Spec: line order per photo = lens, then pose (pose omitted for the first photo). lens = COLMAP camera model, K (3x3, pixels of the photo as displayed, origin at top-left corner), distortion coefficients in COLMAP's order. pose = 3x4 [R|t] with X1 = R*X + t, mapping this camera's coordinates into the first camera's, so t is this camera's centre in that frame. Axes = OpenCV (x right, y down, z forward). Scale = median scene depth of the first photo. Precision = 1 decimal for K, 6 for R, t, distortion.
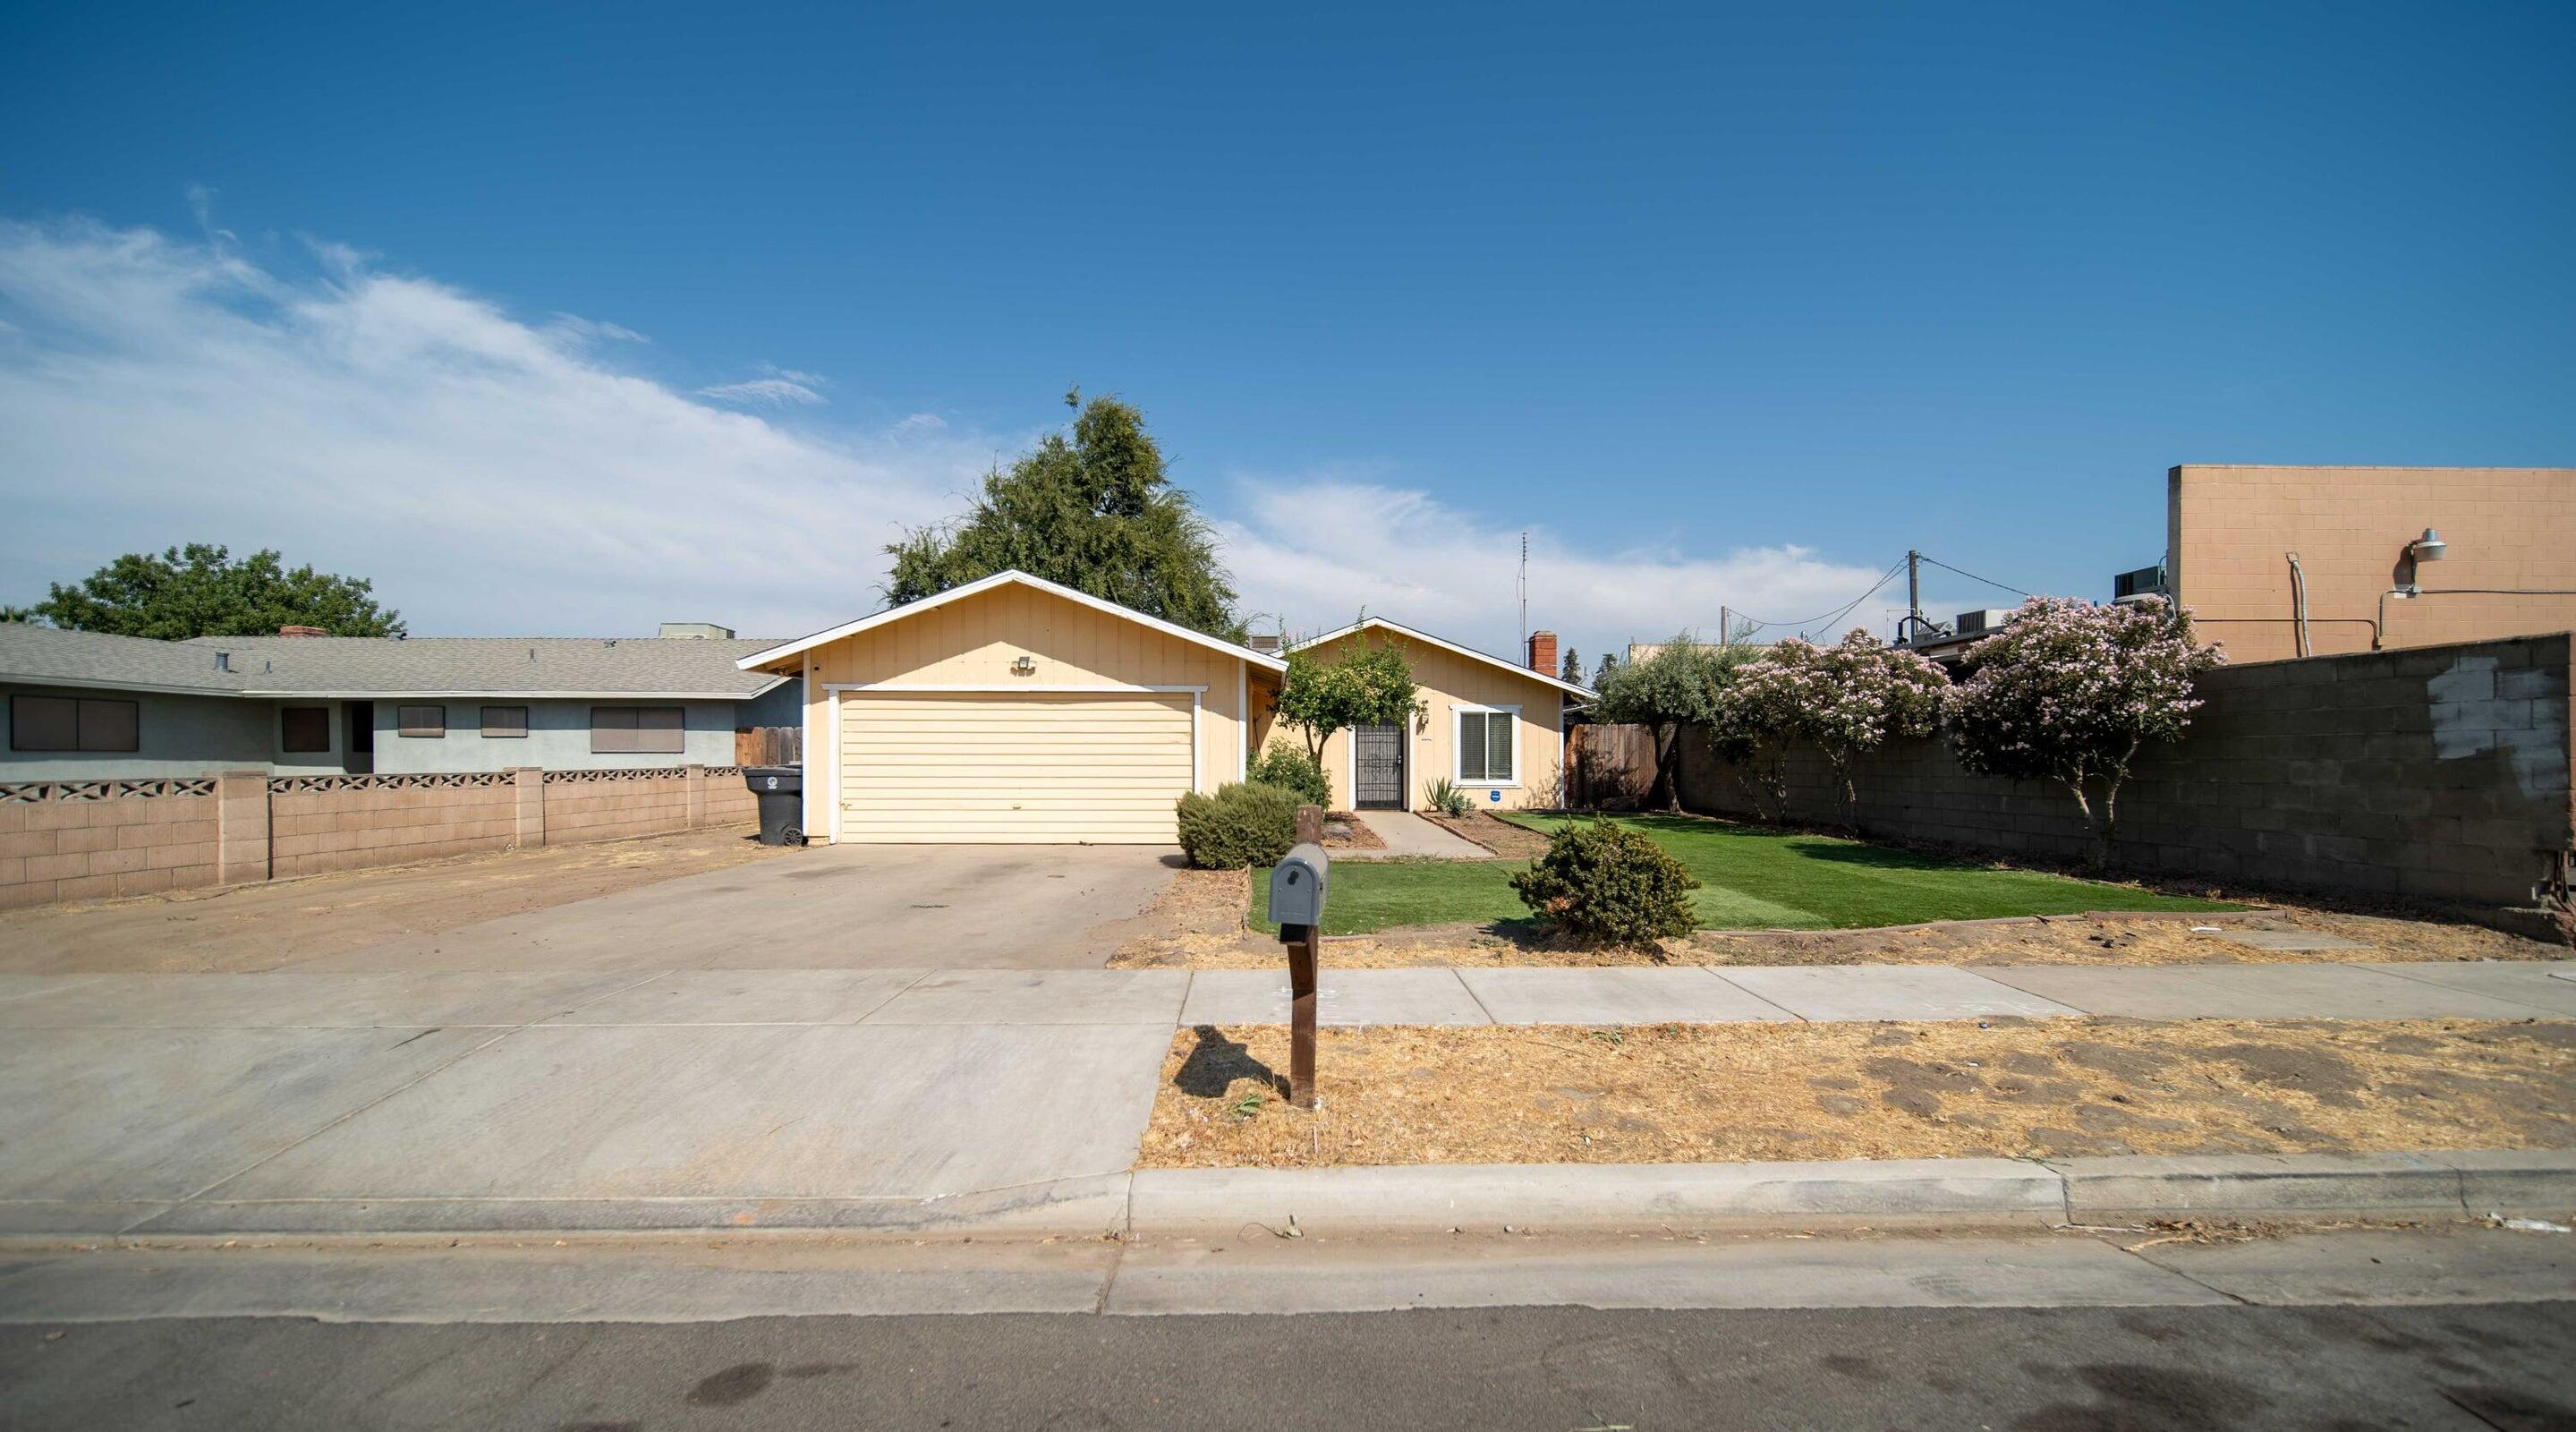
lens RADIAL K [[1004.0, 0, 1332.3], [0, 1004.0, 753.1], [0, 0, 1]] dist [0.007768, -0.000658]
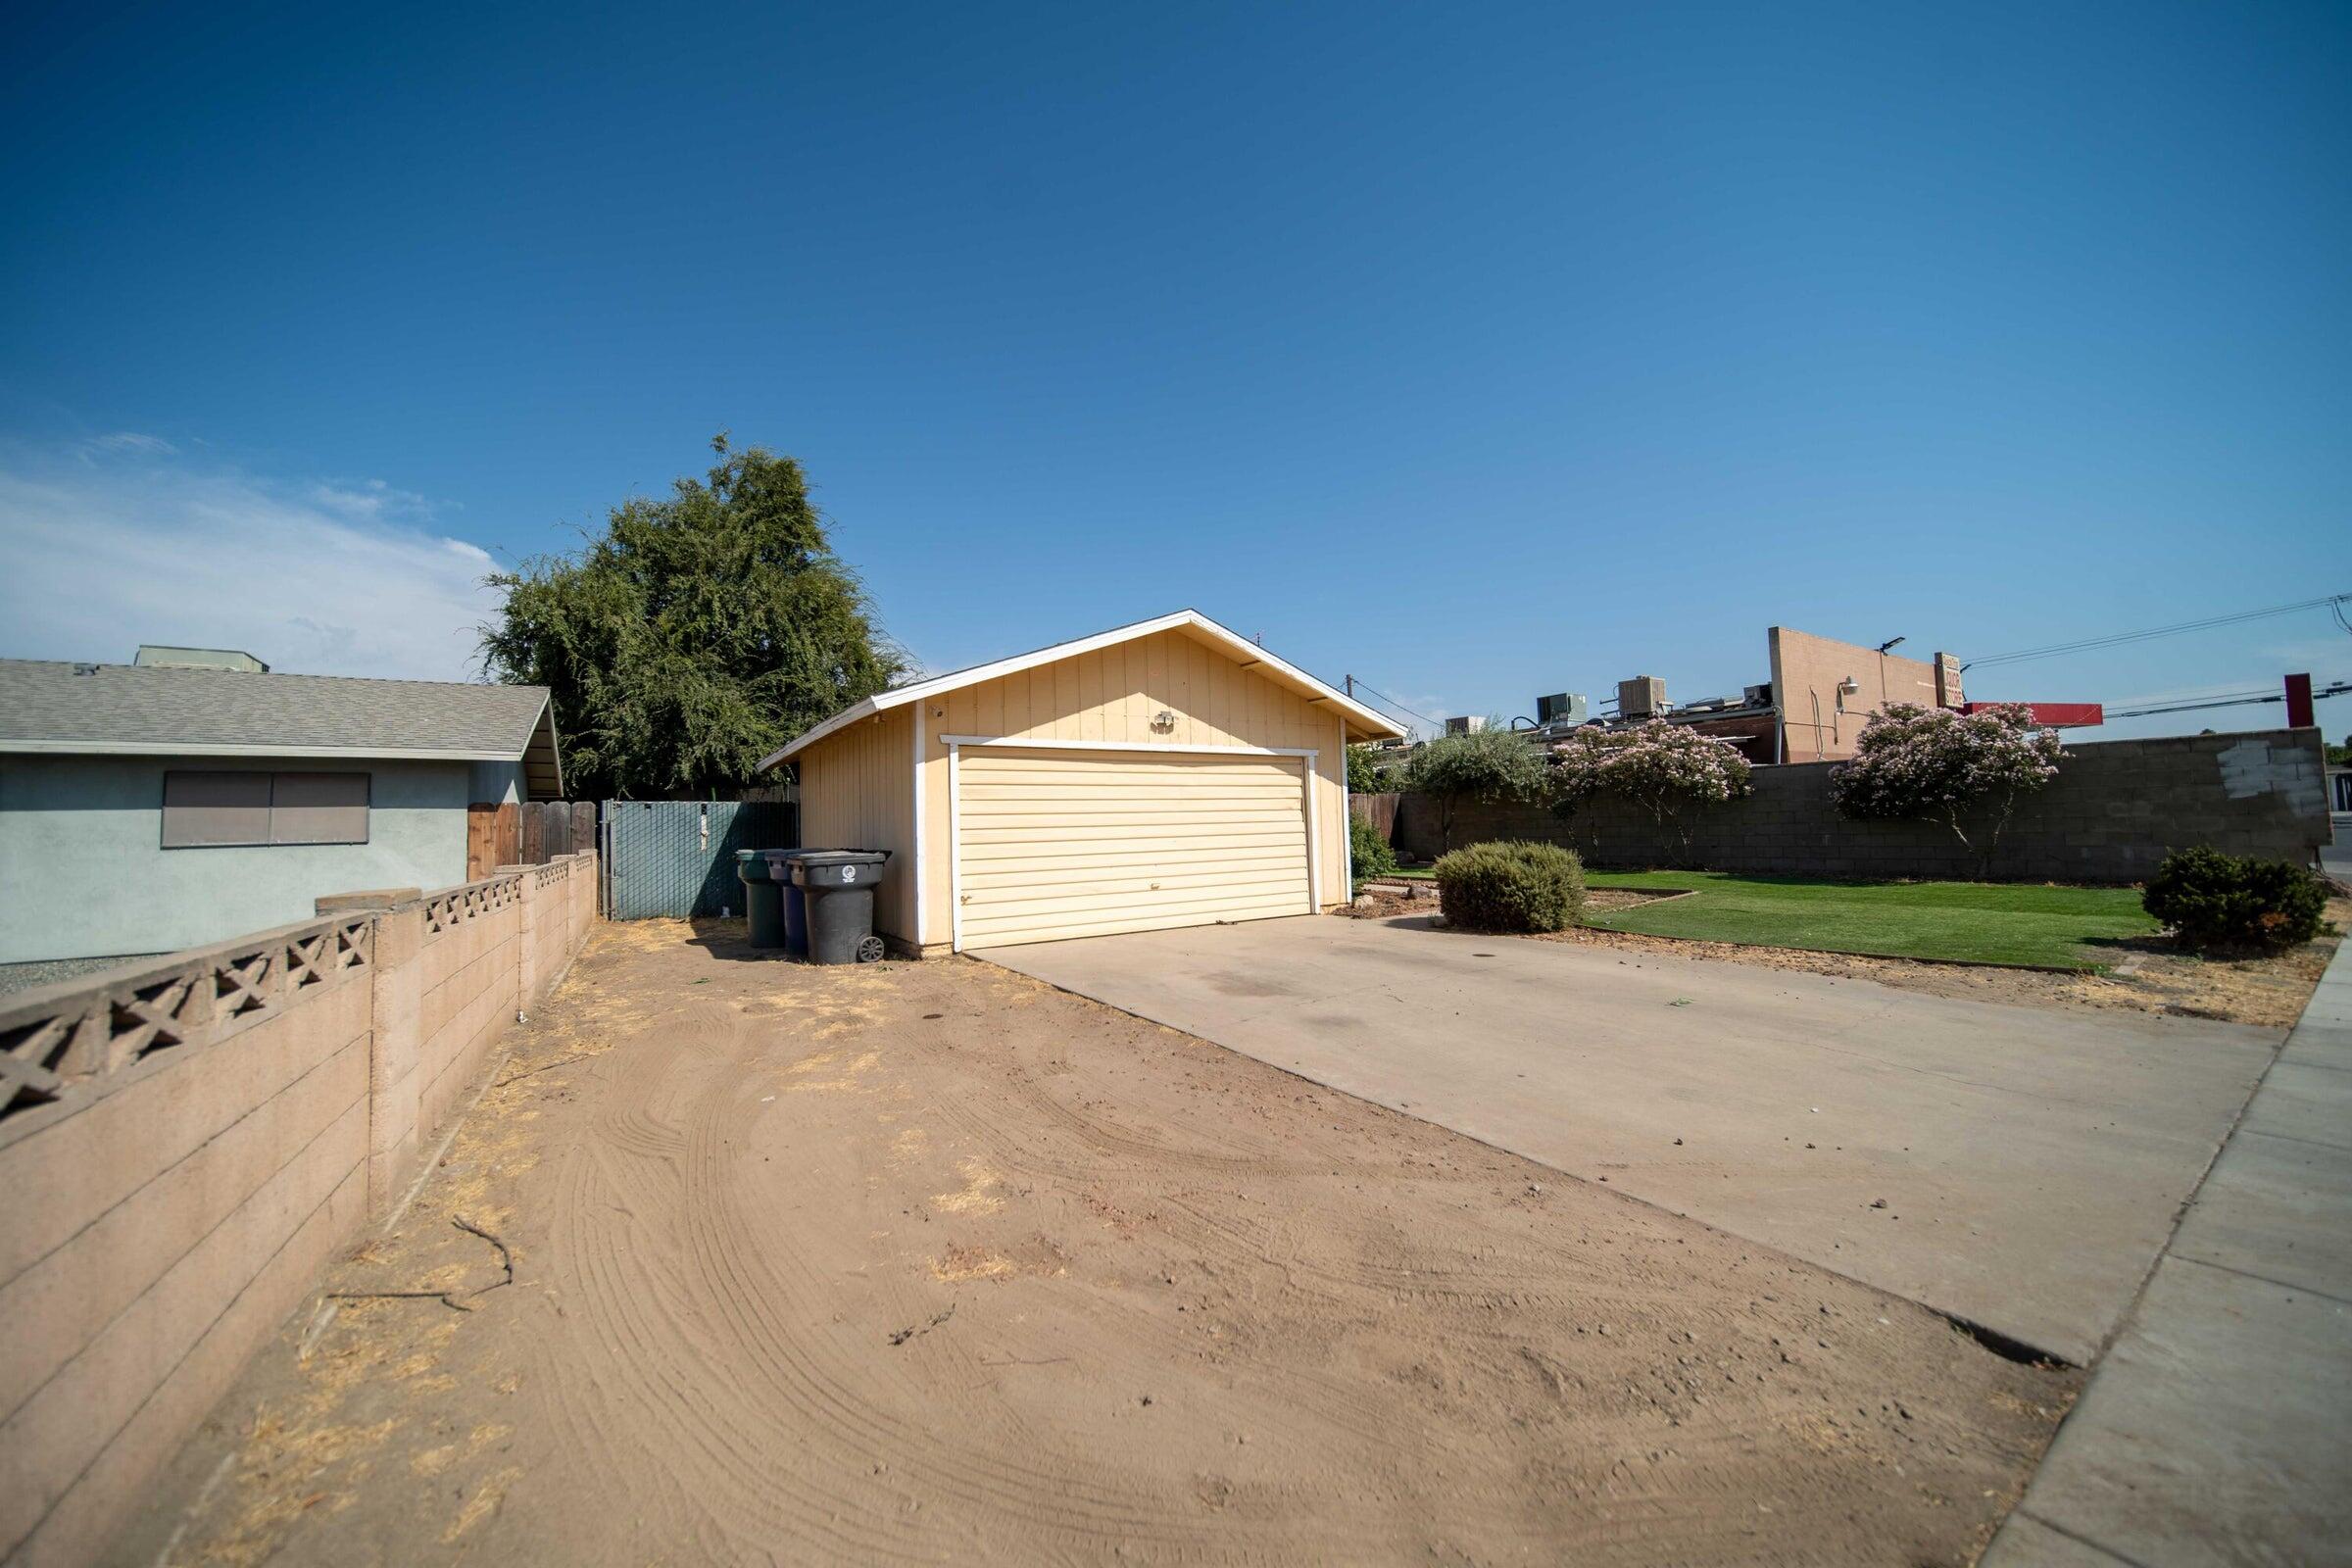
lens RADIAL K [[825.9, 0, 1158.3], [0, 825.9, 781.1], [0, 0, 1]] dist [-0.002946, -0.000195]
pose [[0.858412, 0.003182, 0.512951, -0.478167], [0.026117, 0.998413, -0.049900, -0.000487], [-0.512296, 0.056231, 0.856966, 0.279341]]
